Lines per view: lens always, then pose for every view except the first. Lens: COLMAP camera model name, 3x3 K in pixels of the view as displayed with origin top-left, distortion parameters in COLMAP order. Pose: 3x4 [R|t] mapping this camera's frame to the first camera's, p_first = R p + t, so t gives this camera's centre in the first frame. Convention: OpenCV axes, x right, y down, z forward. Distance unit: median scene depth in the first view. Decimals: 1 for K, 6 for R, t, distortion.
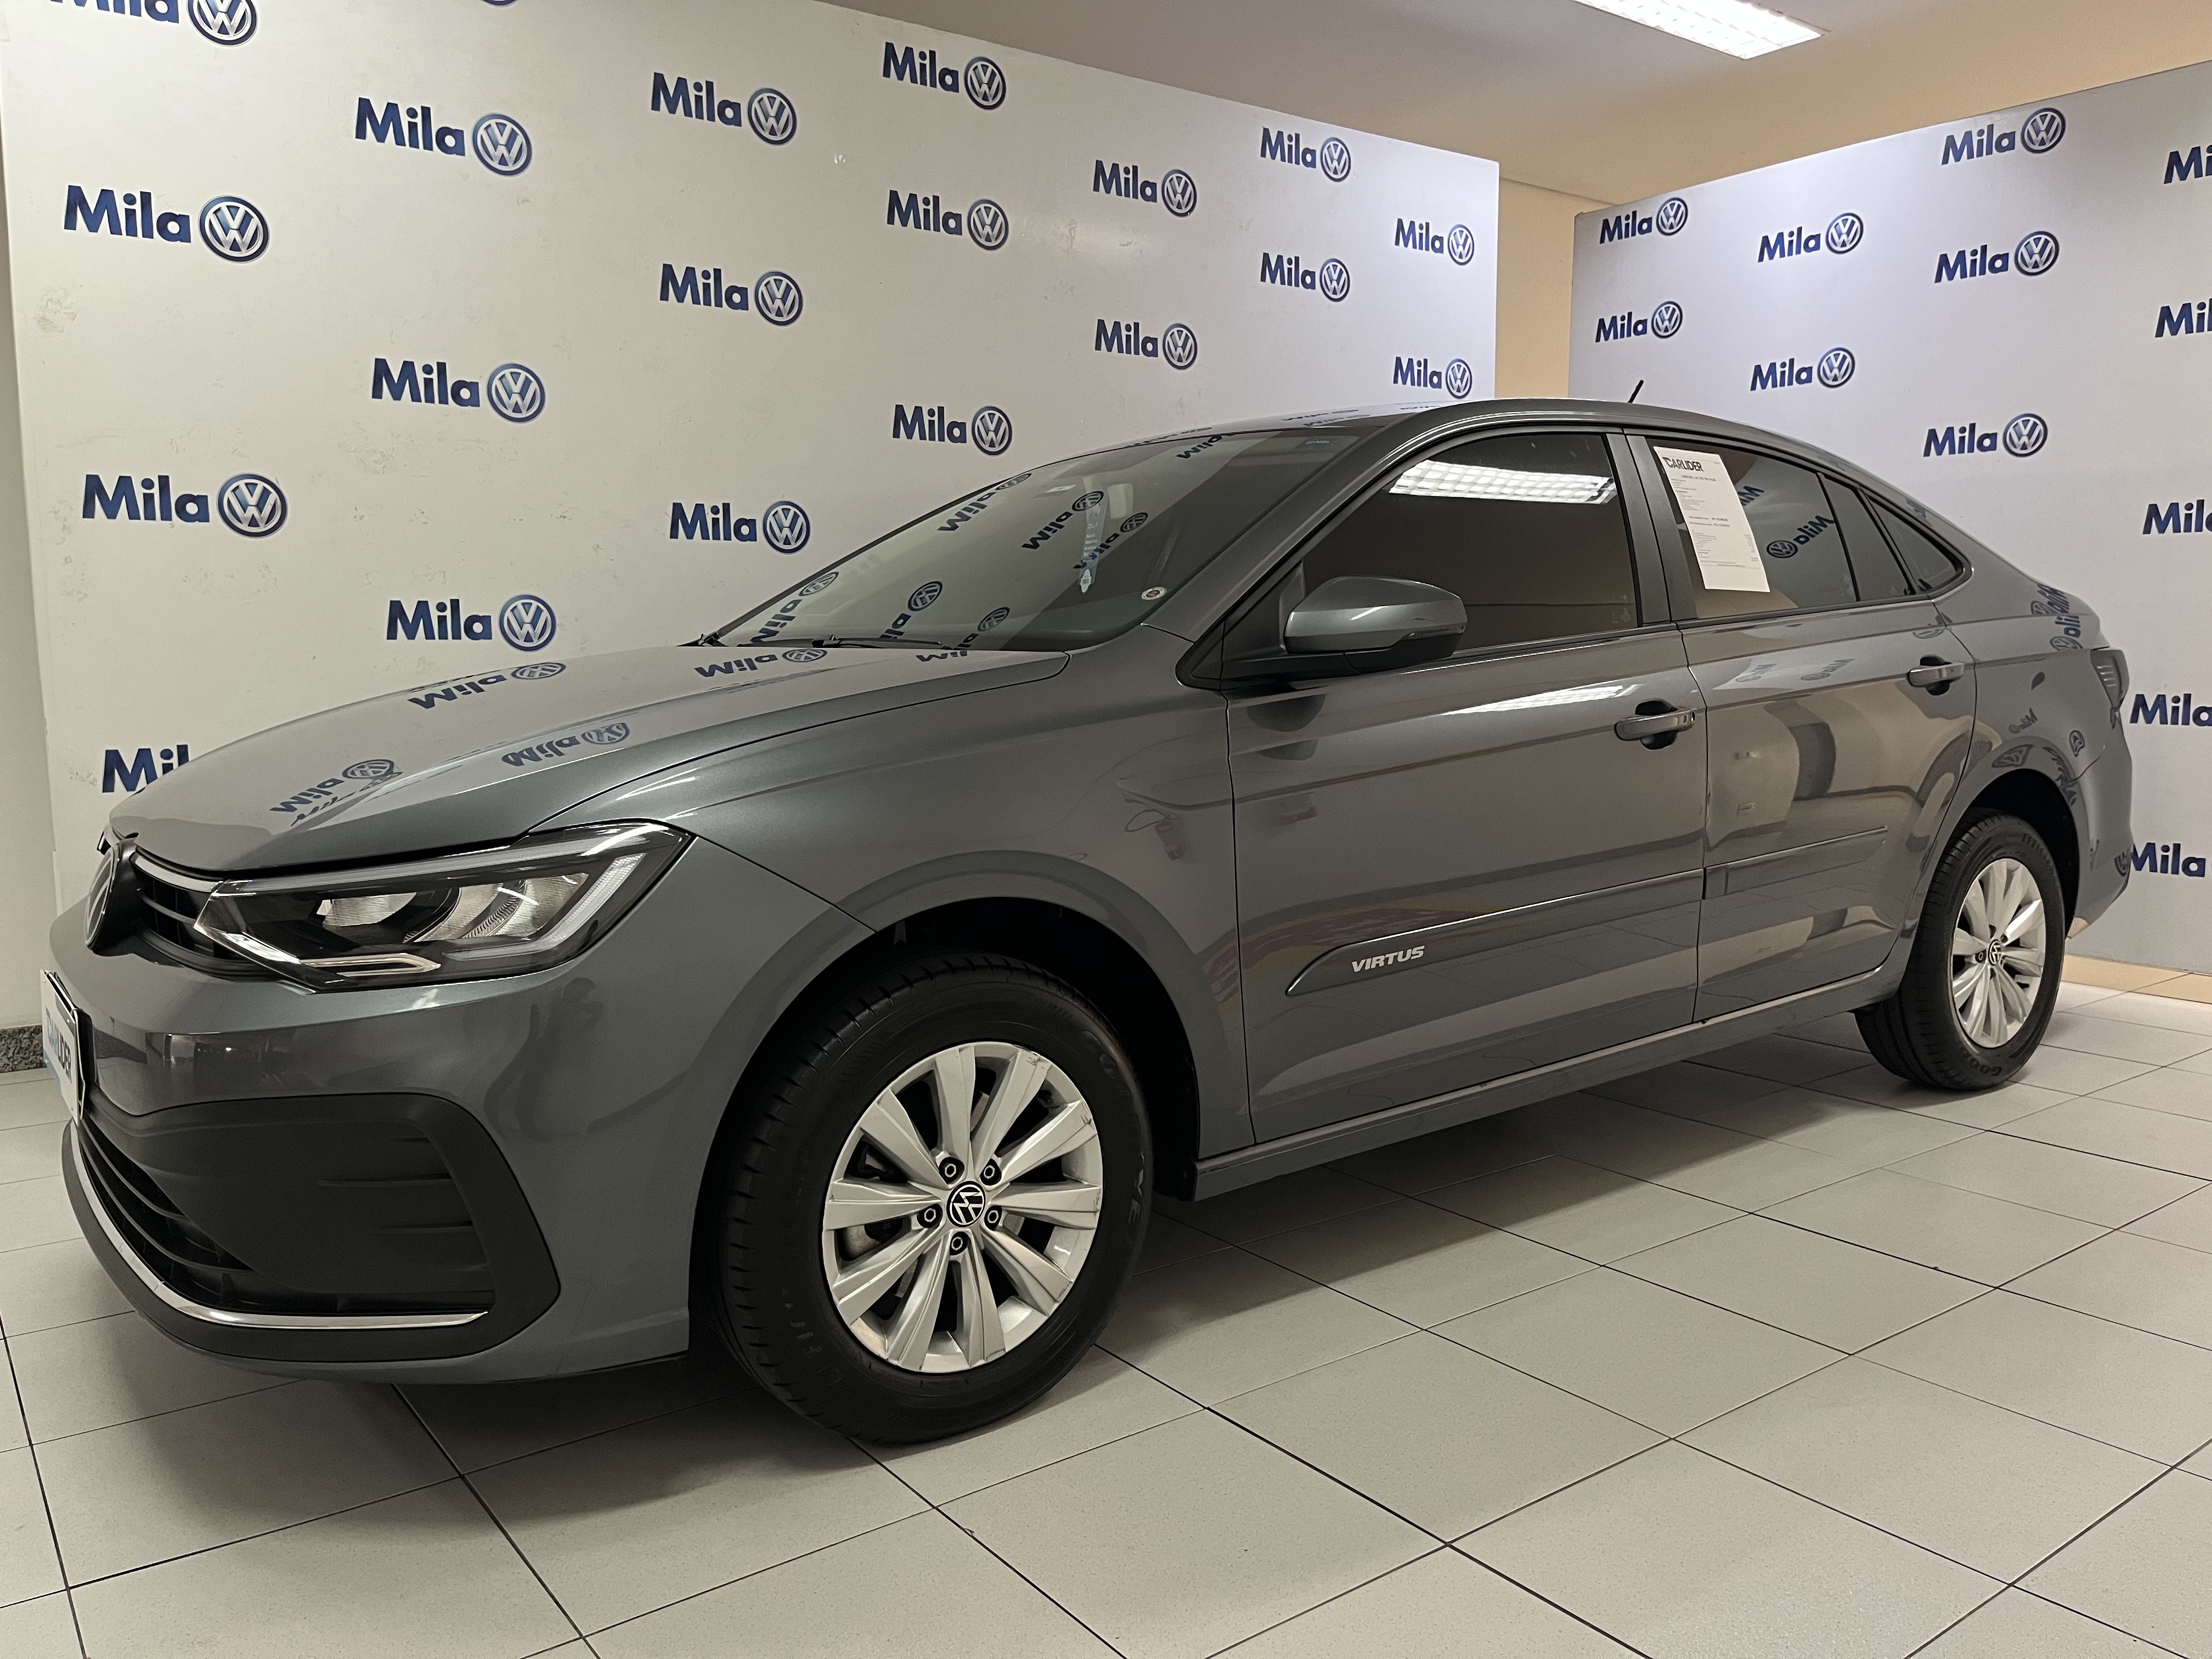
lens RADIAL K [[1684.3, 0, 1089.3], [0, 1684.3, 832.3], [0, 0, 1]] dist [0.049814, -0.079317]
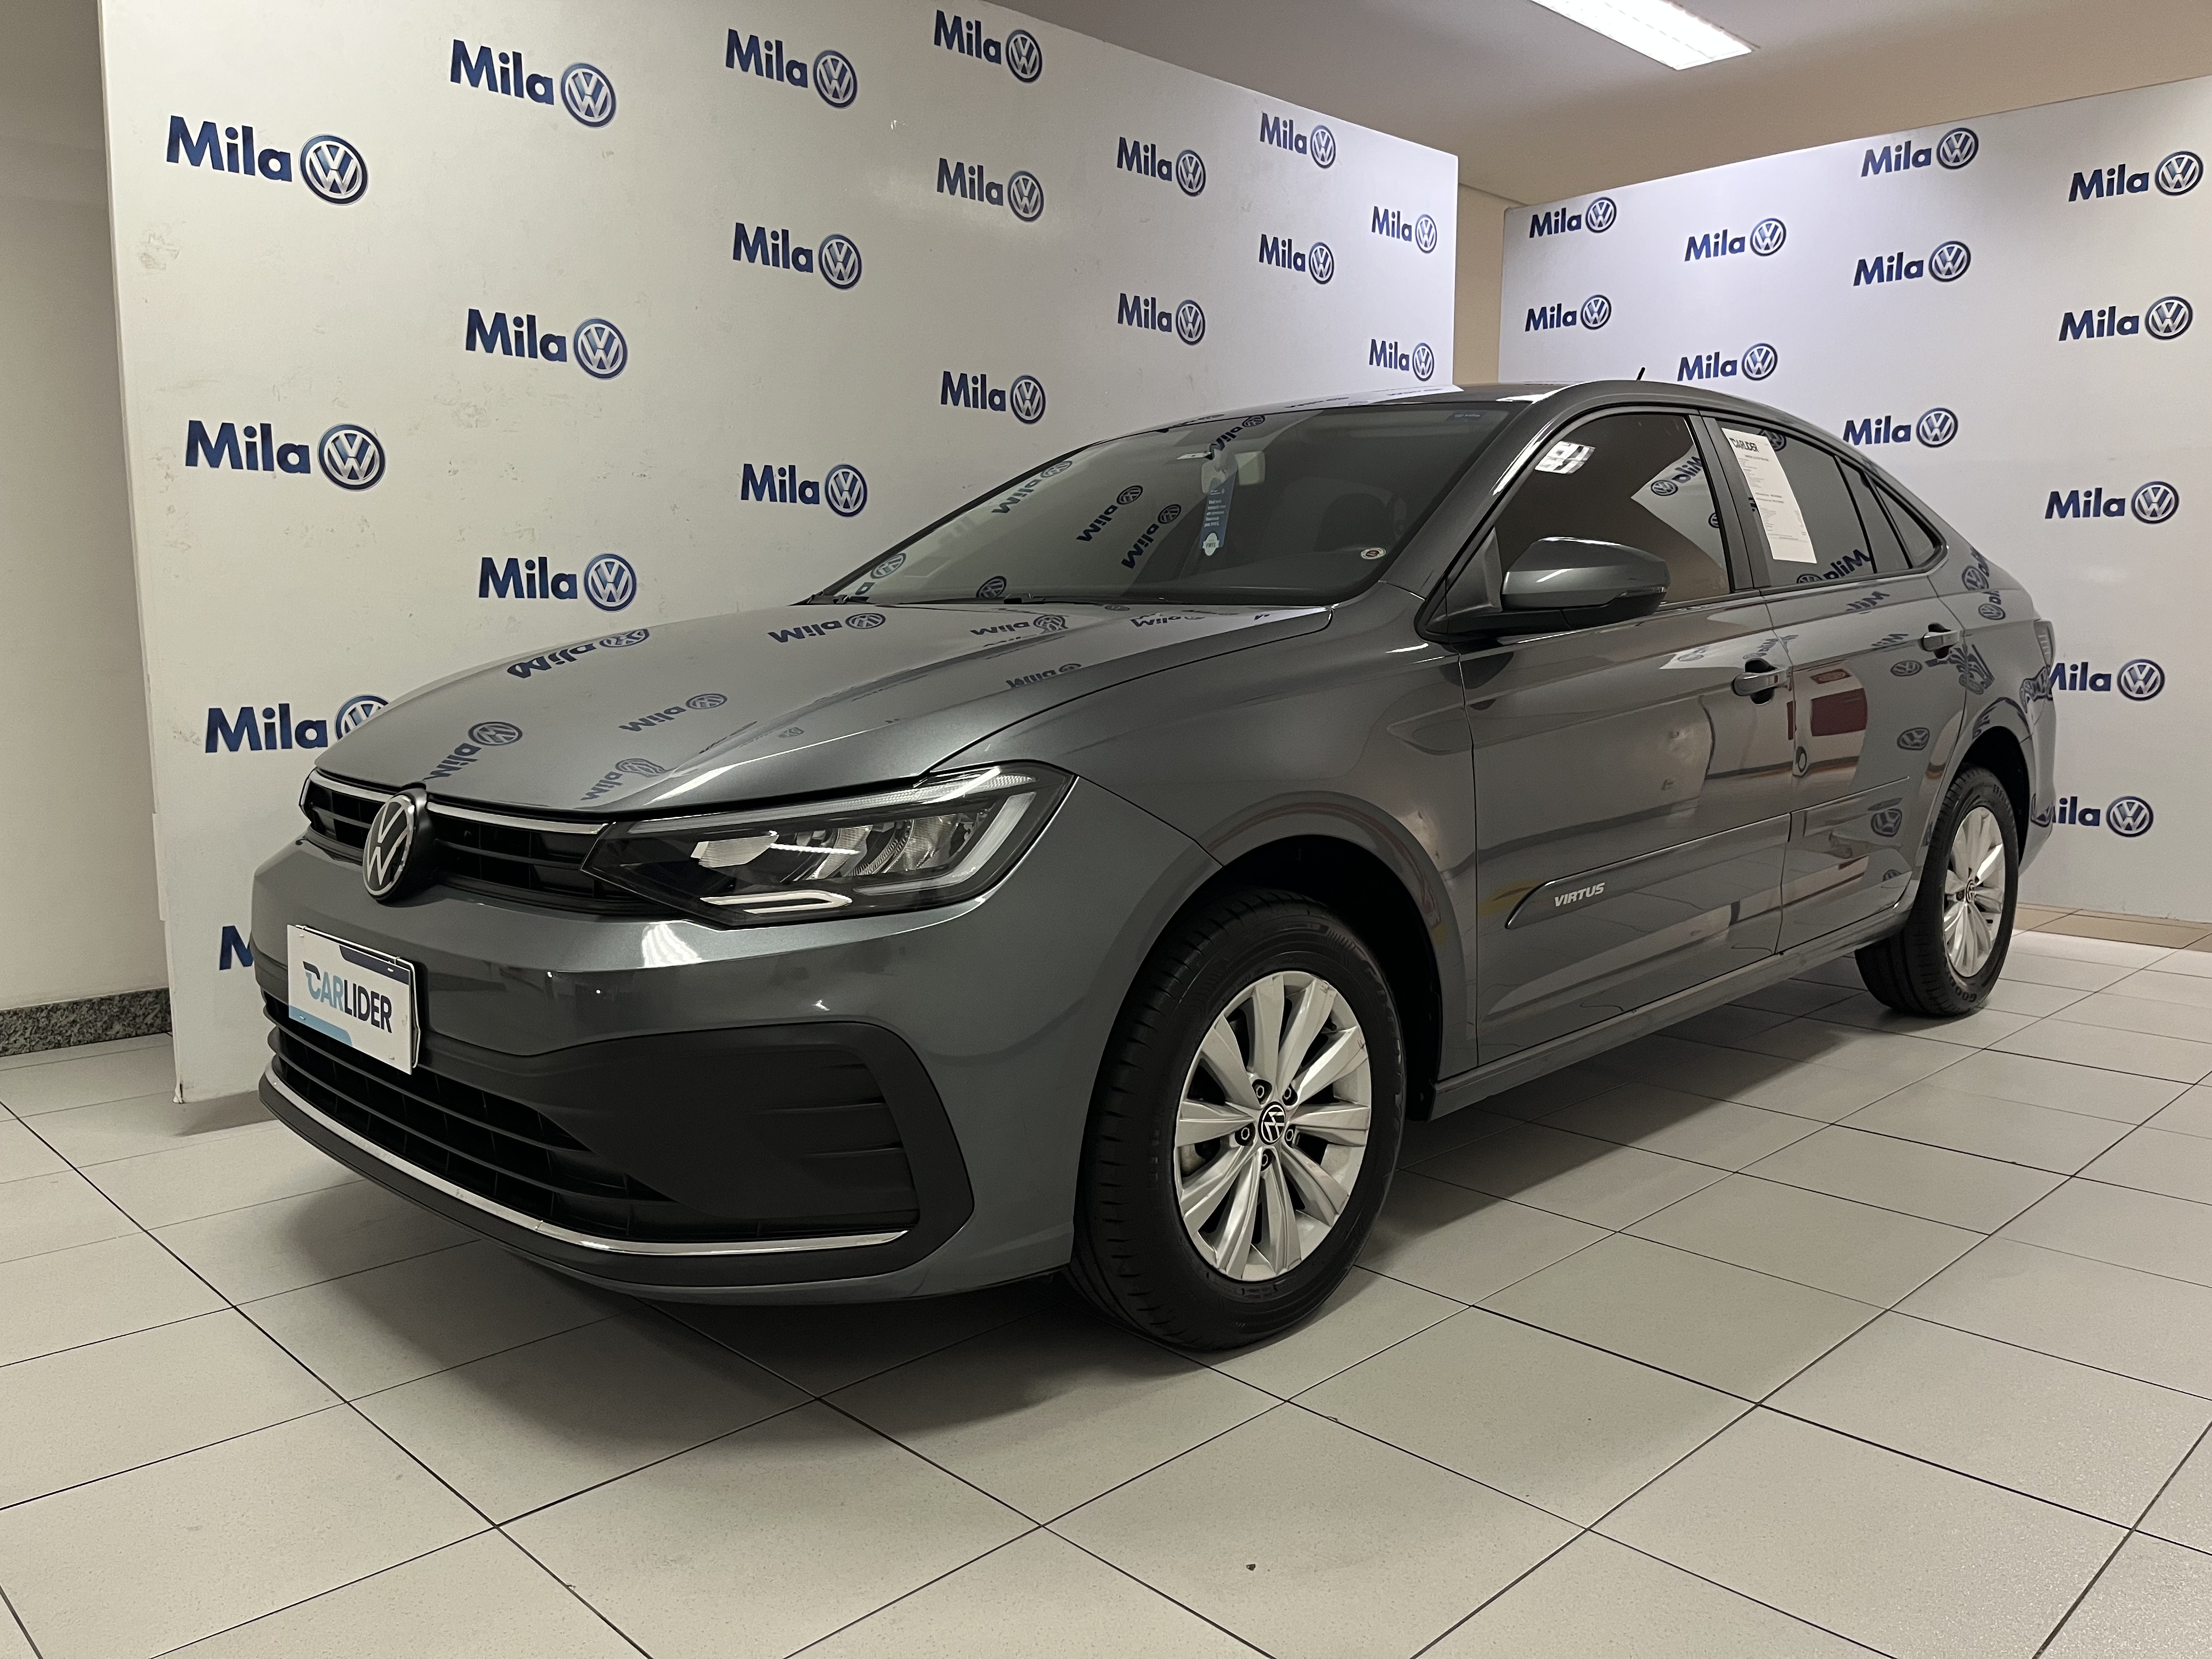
lens RADIAL K [[1684.3, 0, 1092.3], [0, 1684.3, 837.6], [0, 0, 1]] dist [0.049814, -0.079317]
pose [[0.990096, -0.011366, 0.139928, -0.200503], [0.009330, 0.999841, 0.015193, 0.013594], [-0.140079, -0.013737, 0.990045, -0.022086]]
